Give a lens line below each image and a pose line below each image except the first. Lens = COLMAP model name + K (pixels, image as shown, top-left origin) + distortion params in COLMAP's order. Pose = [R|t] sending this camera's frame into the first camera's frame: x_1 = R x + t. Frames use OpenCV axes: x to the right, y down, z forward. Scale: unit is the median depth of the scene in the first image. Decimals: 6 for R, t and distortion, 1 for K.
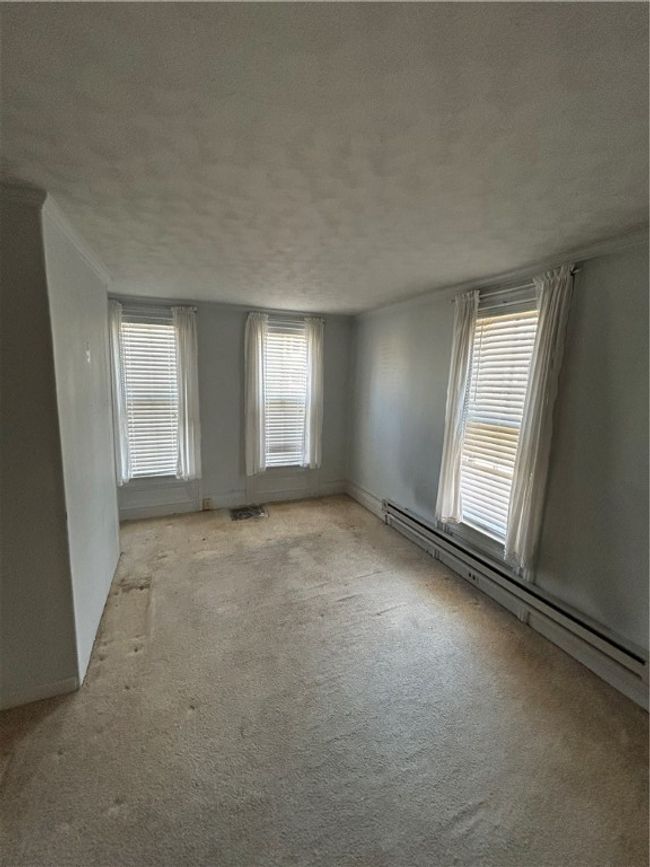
lens RADIAL K [[348.6, 0, 324.7], [0, 348.6, 437.0], [0, 0, 1]] dist [0.000647, -0.000196]
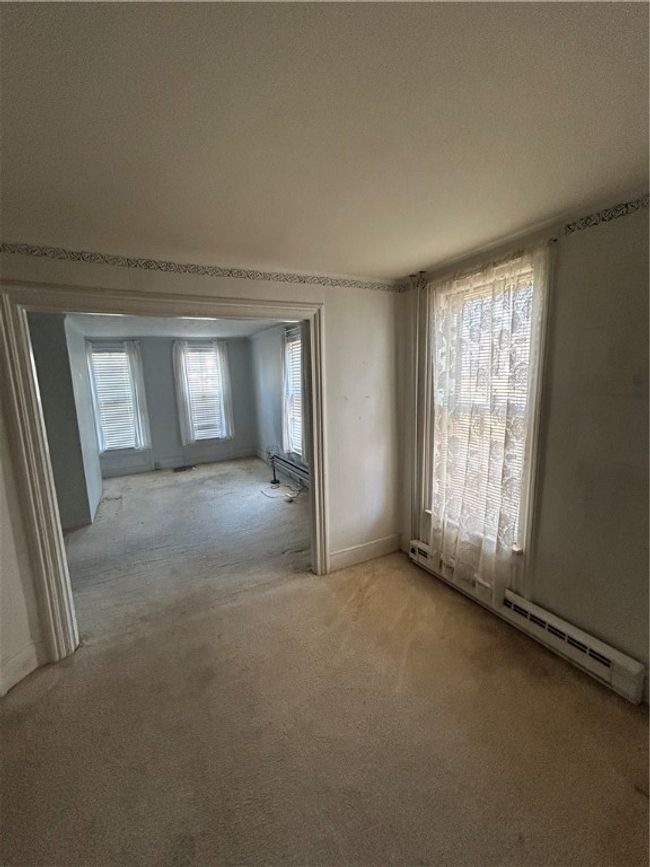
lens RADIAL K [[348.6, 0, 322.2], [0, 348.6, 436.8], [0, 0, 1]] dist [0.000647, -0.000196]
pose [[0.994594, -0.077247, 0.069393, 0.326210], [0.077471, 0.996994, -0.000537, 0.137578], [-0.069143, 0.005910, 0.997589, -0.663665]]
